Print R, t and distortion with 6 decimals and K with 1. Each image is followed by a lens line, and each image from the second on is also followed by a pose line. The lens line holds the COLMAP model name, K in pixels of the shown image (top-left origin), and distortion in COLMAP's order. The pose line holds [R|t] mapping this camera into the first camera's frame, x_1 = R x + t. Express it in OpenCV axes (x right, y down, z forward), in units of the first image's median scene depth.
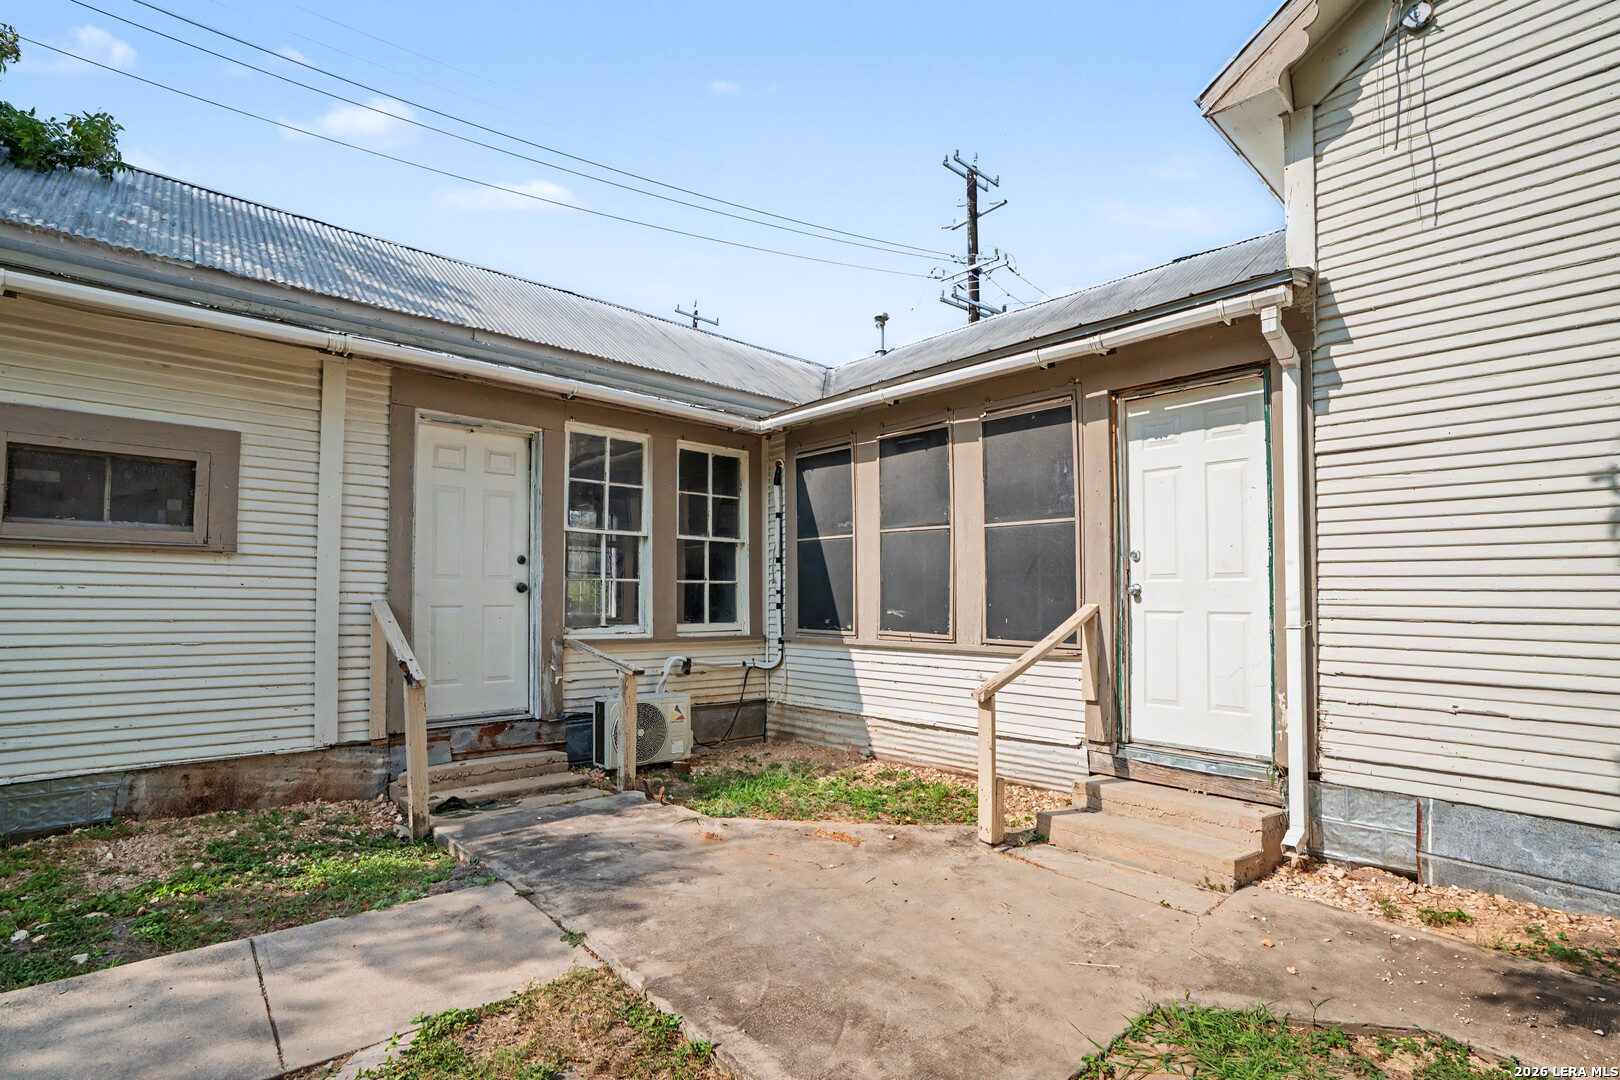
lens RADIAL K [[793.9, 0, 815.2], [0, 793.9, 547.0], [0, 0, 1]] dist [-0.005913, 0.002103]
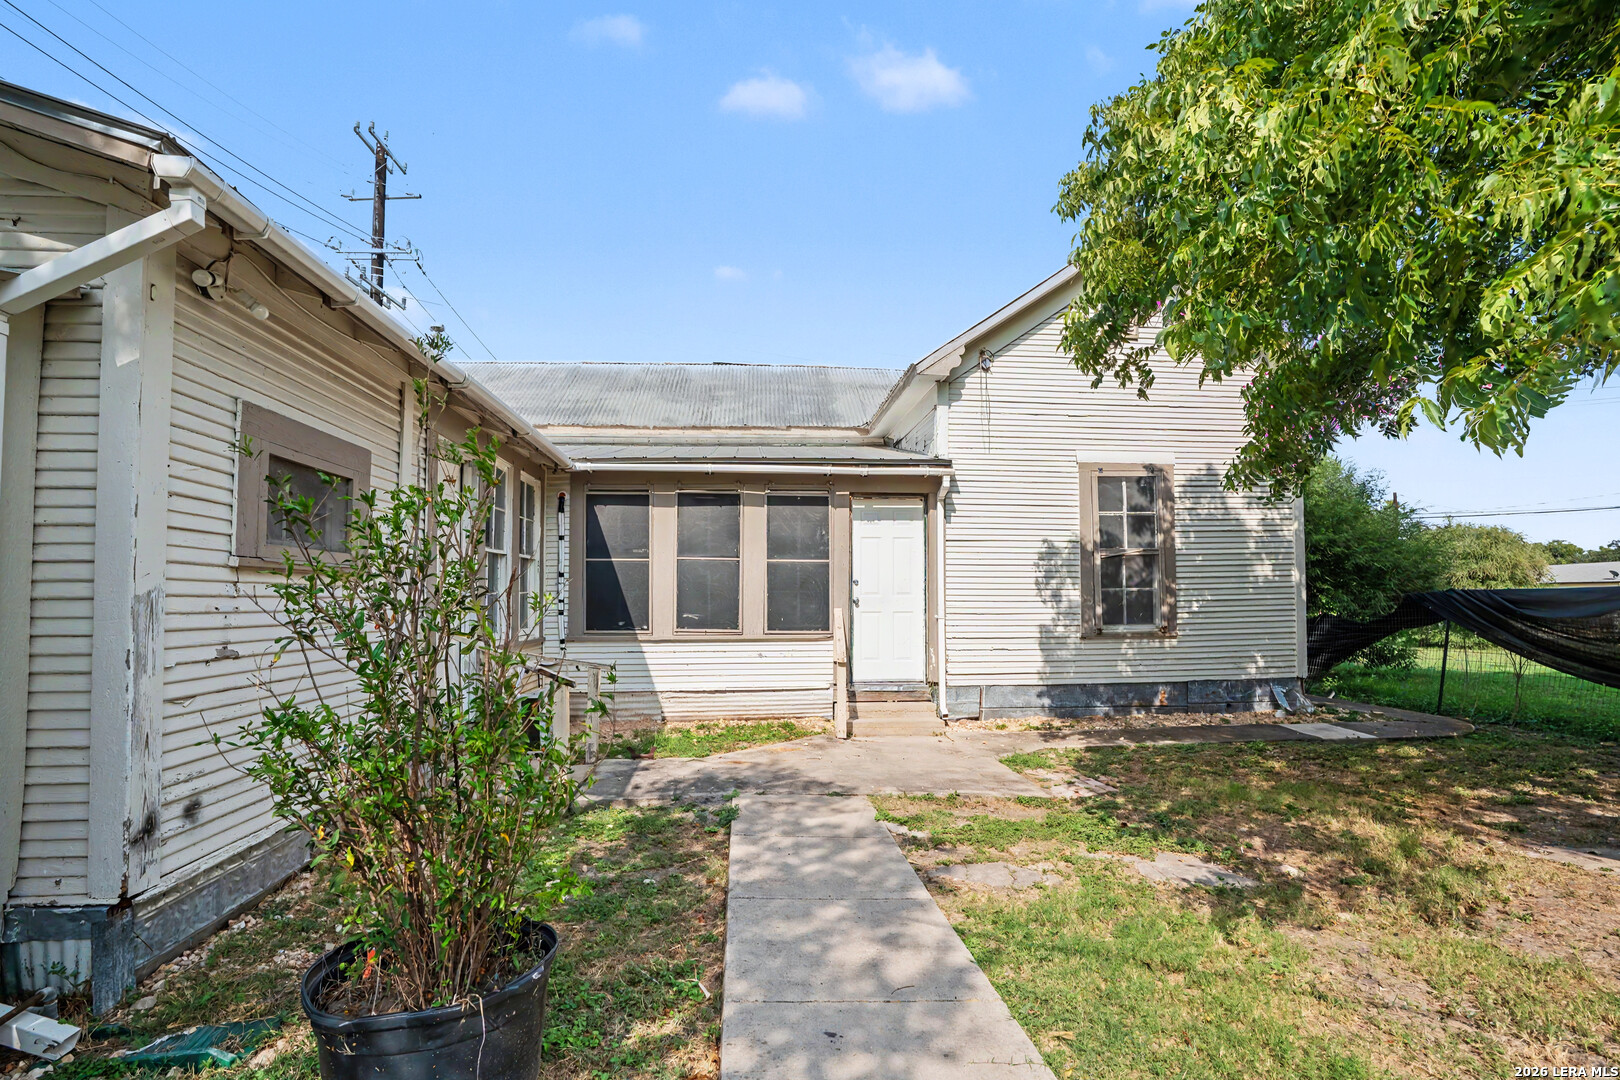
lens RADIAL K [[793.9, 0, 815.3], [0, 793.9, 544.2], [0, 0, 1]] dist [-0.005913, 0.002103]
pose [[0.607741, 0.041921, 0.793028, -0.898148], [-0.049195, 0.998675, -0.015092, -0.036039], [-0.792610, -0.029841, 0.608998, -0.048957]]
